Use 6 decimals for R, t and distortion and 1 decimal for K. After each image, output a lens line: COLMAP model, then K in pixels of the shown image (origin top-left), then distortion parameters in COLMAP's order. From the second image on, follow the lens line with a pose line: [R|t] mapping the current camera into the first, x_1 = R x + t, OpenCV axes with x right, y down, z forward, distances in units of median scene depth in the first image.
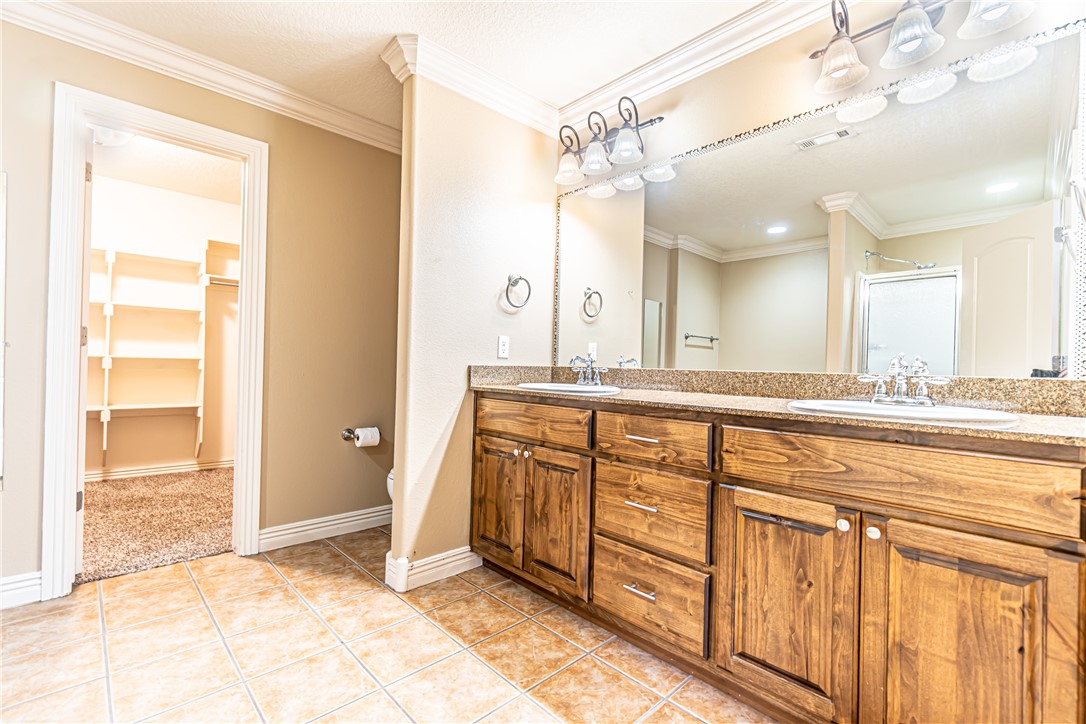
lens RADIAL K [[479.3, 0, 537.7], [0, 479.3, 362.5], [0, 0, 1]] dist [0.005420, 0.000459]
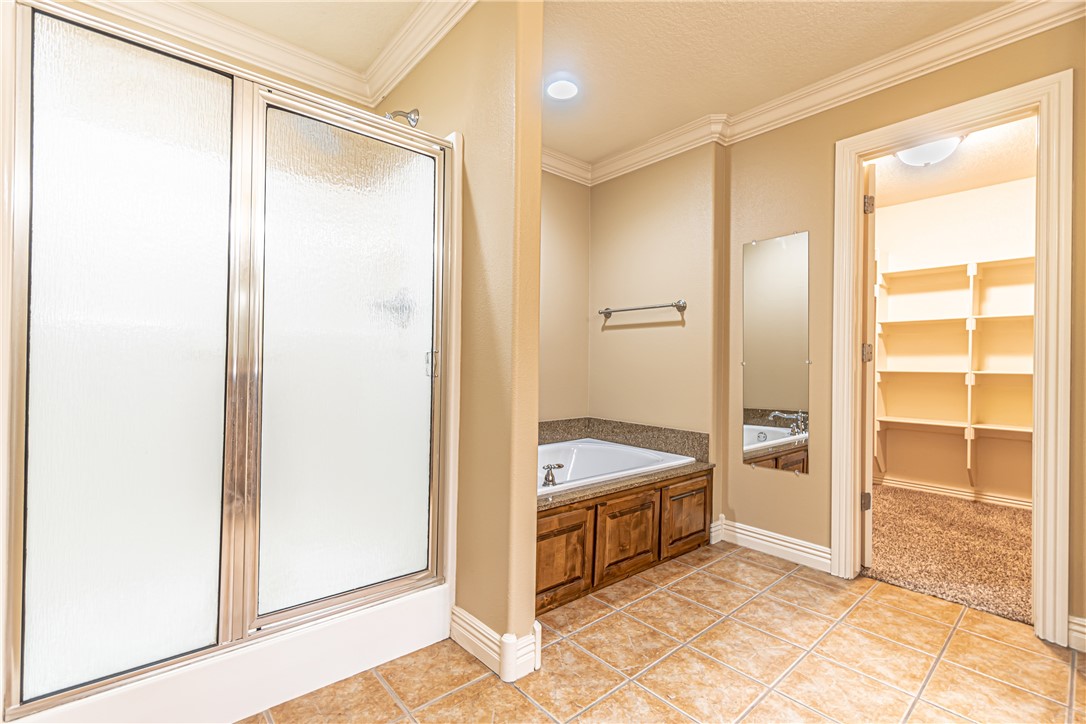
lens RADIAL K [[479.3, 0, 533.4], [0, 479.3, 364.2], [0, 0, 1]] dist [0.005420, 0.000459]
pose [[-0.036607, -0.025446, -0.999006, 0.170755], [-0.009944, 0.999636, -0.025098, 0.005926], [0.999280, 0.009016, -0.036847, 0.238576]]
